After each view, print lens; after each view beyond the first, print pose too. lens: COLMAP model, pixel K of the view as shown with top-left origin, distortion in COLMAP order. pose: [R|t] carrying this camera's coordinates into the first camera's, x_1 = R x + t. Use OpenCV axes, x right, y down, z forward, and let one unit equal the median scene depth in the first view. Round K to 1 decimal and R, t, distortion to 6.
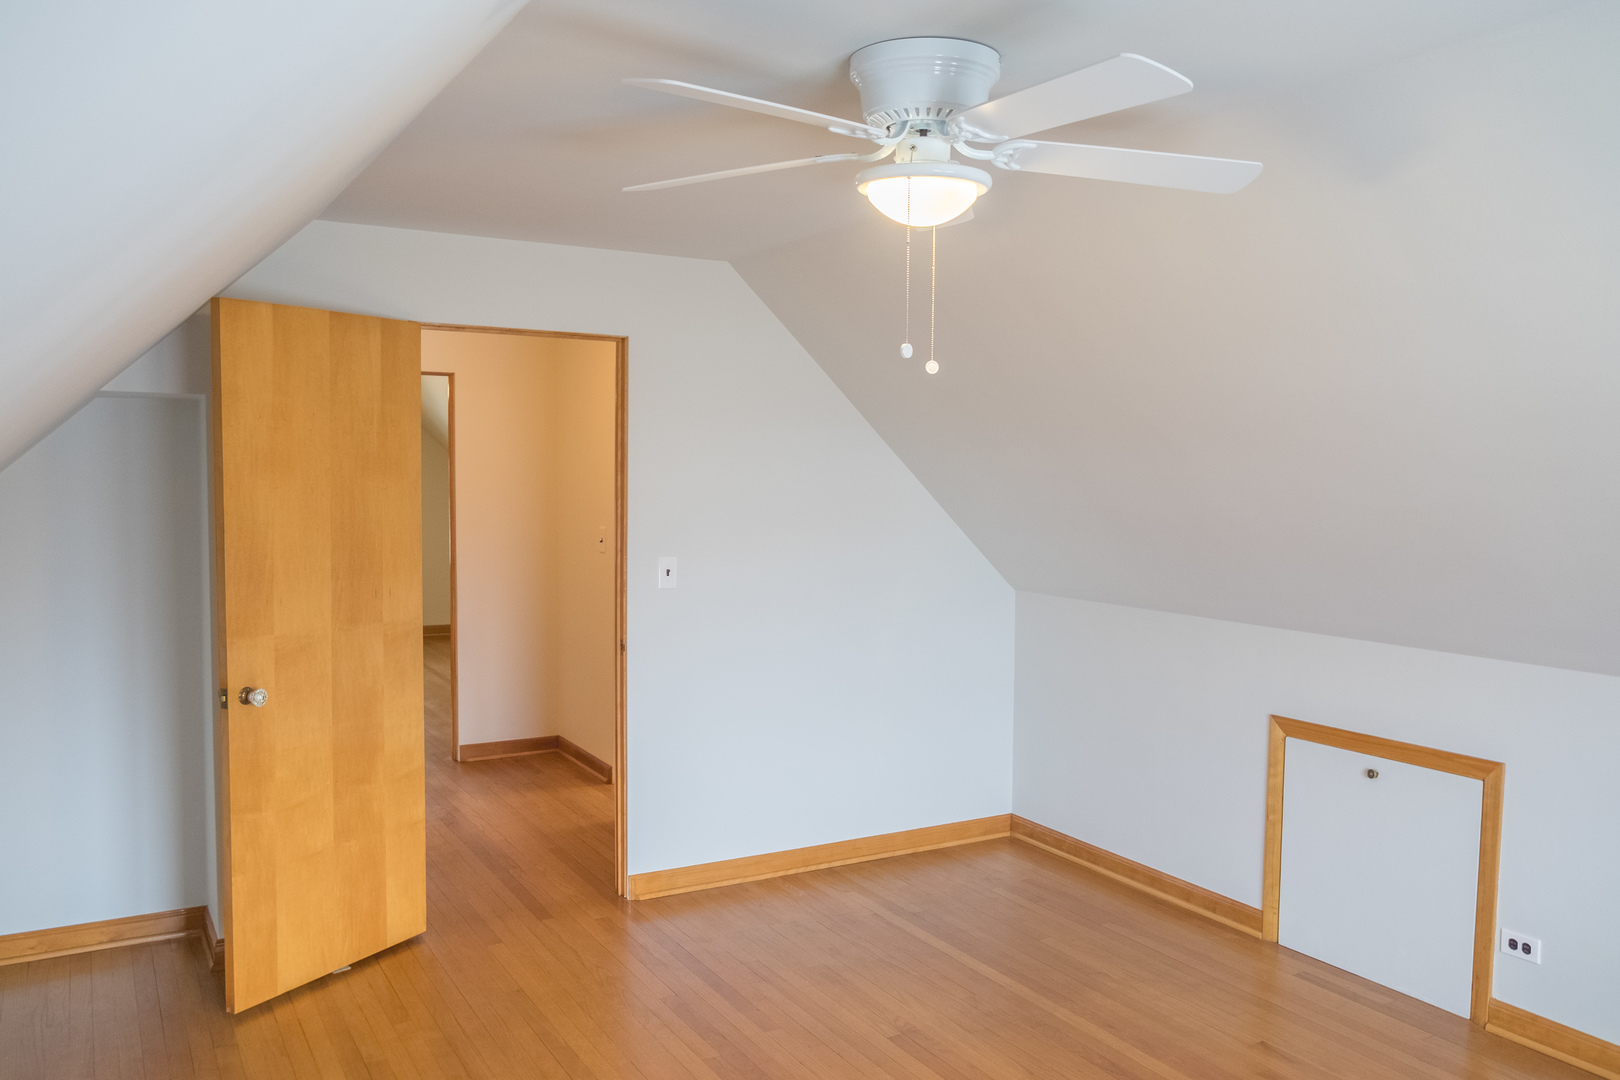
lens RADIAL K [[1278.9, 0, 819.2], [0, 1278.9, 545.8], [0, 0, 1]] dist [-0.030740, 0.018640]
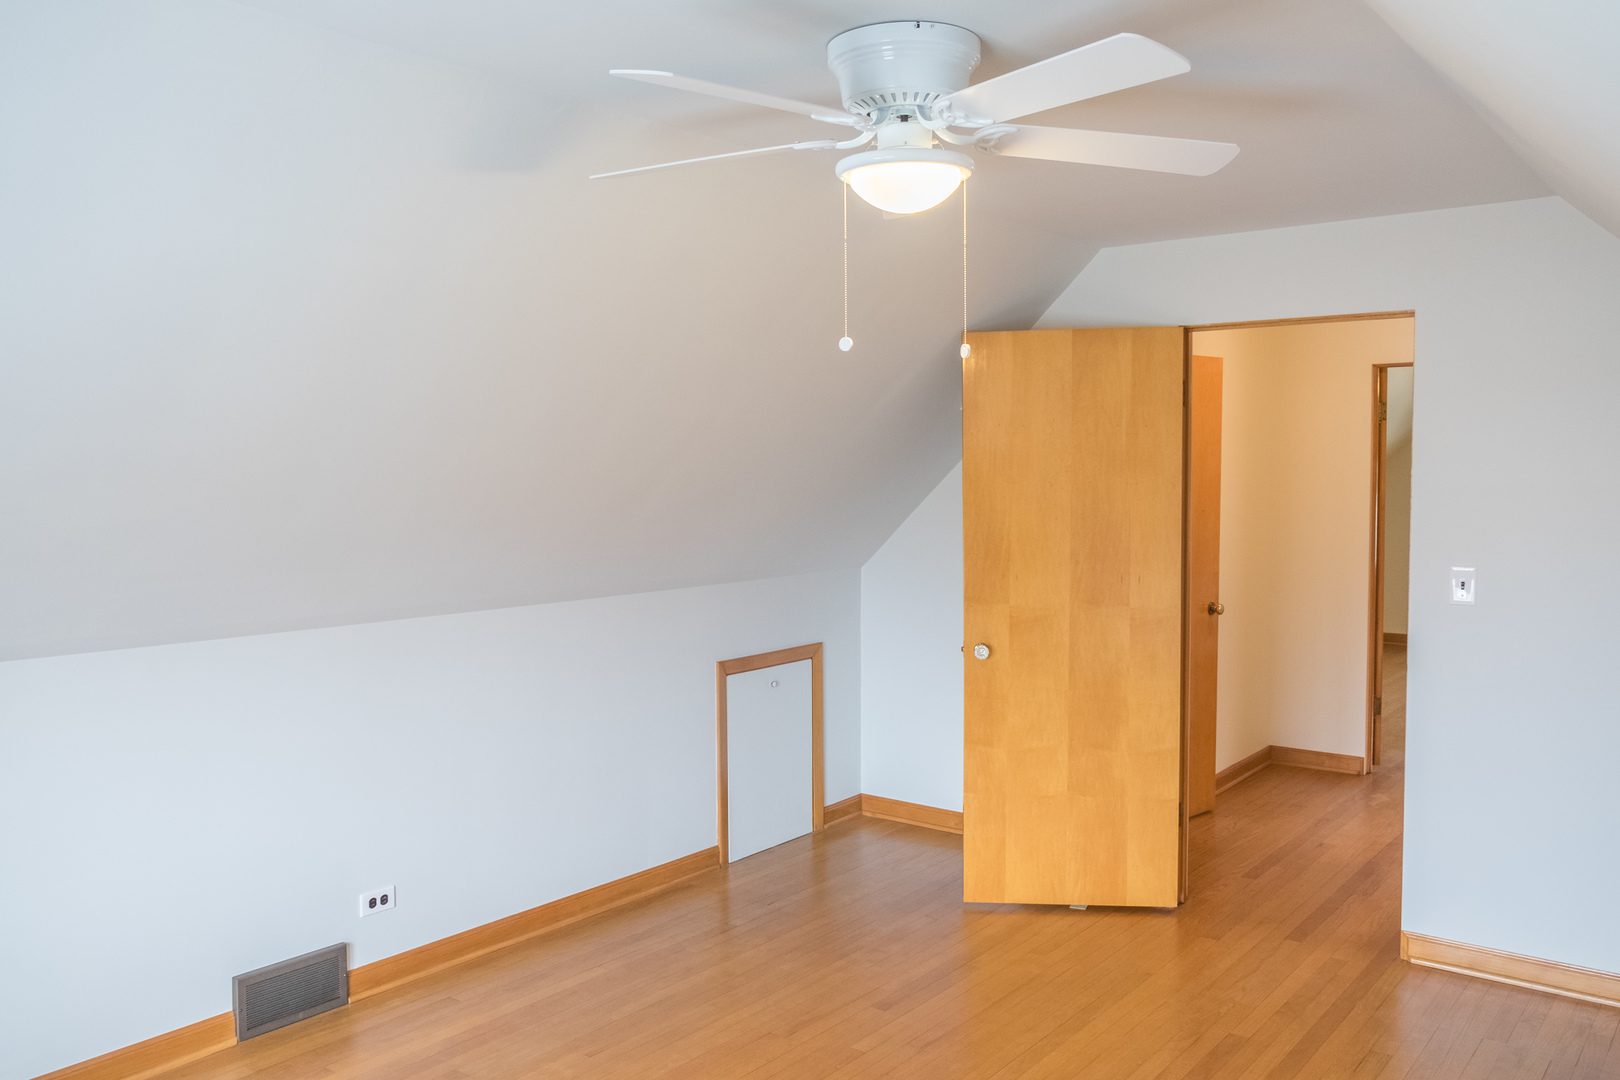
lens RADIAL K [[1278.9, 0, 819.2], [0, 1278.9, 545.8], [0, 0, 1]] dist [-0.030740, 0.018640]
pose [[0.358707, 0.036472, -0.932737, 0.602111], [-0.047667, 0.998648, 0.020718, -0.001942], [0.932232, 0.037029, 0.359961, 0.368976]]
